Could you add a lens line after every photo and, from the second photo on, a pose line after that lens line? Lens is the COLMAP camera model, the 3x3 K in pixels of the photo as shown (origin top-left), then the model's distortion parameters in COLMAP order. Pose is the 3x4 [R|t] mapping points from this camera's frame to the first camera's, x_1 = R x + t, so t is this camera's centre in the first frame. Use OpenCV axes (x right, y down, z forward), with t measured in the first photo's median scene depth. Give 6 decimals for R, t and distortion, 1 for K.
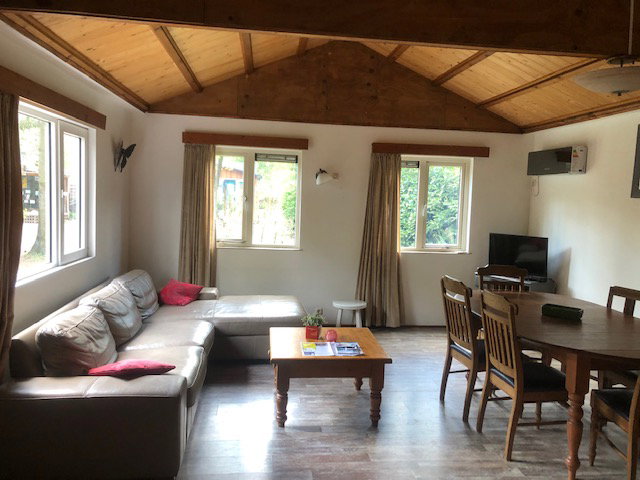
lens RADIAL K [[515.2, 0, 320.0], [0, 515.2, 240.0], [0, 0, 1]] dist [0.007068, -0.003469]
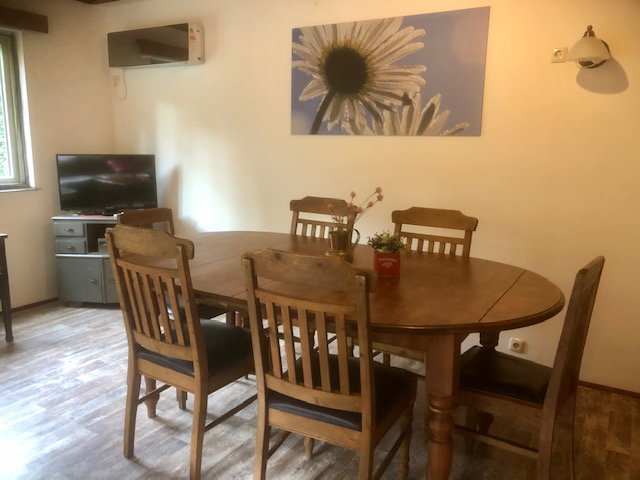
lens RADIAL K [[515.2, 0, 320.0], [0, 515.2, 240.0], [0, 0, 1]] dist [0.007068, -0.003469]
pose [[0.613189, -0.166950, 0.772092, -0.010814], [0.059823, 0.984419, 0.165350, 0.010881], [-0.787668, -0.055202, 0.613623, 0.386443]]
